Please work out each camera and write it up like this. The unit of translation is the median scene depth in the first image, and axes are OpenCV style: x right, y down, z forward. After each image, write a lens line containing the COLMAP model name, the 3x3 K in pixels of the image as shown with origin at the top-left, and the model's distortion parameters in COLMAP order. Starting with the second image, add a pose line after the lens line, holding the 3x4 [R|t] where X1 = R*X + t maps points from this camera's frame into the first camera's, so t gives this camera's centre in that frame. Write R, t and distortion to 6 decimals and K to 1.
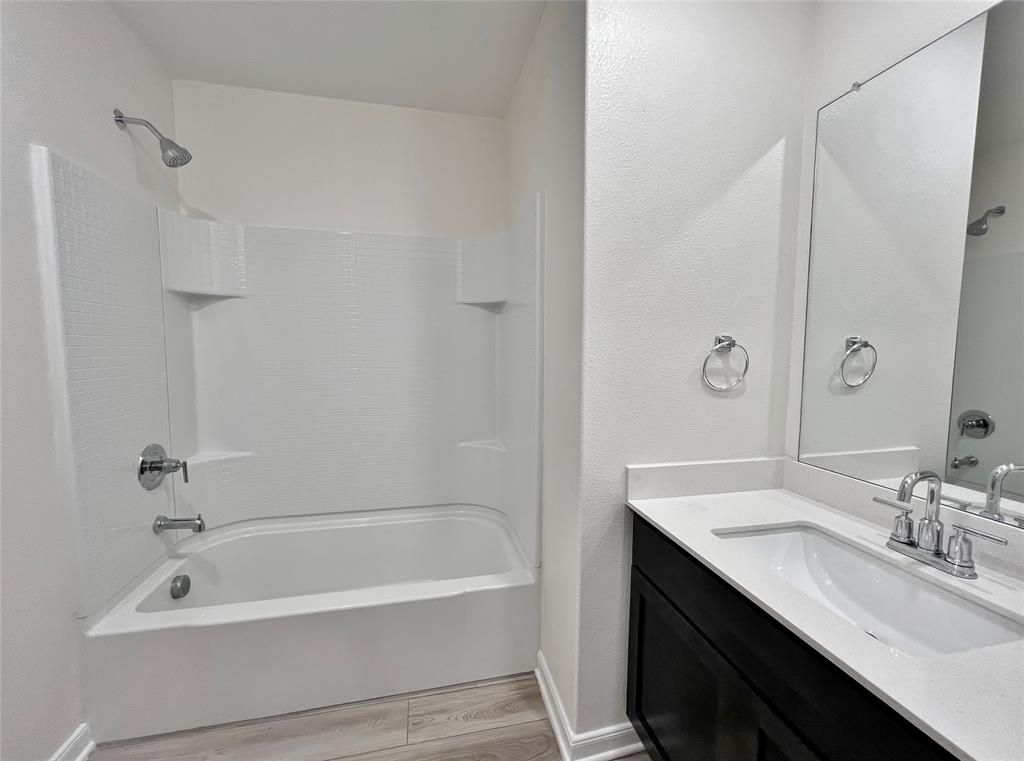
lens RADIAL K [[412.6, 0, 509.0], [0, 412.6, 377.5], [0, 0, 1]] dist [-0.002300, 0.001644]
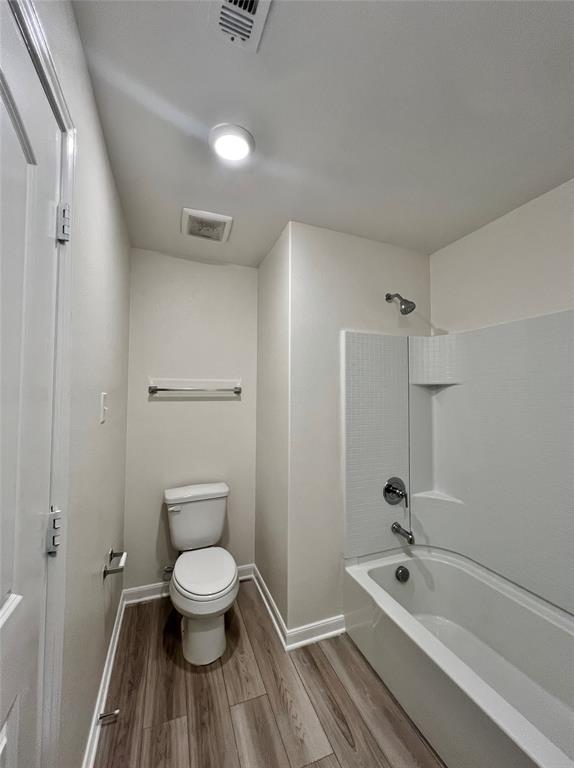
lens RADIAL K [[309.6, 0, 288.4], [0, 309.6, 384.6], [0, 0, 1]] dist [-0.003804, 0.001163]
pose [[0.180199, -0.038715, -0.982868, 0.300909], [-0.085847, 0.994793, -0.054924, -0.103973], [0.979877, 0.094273, 0.175937, 0.302799]]
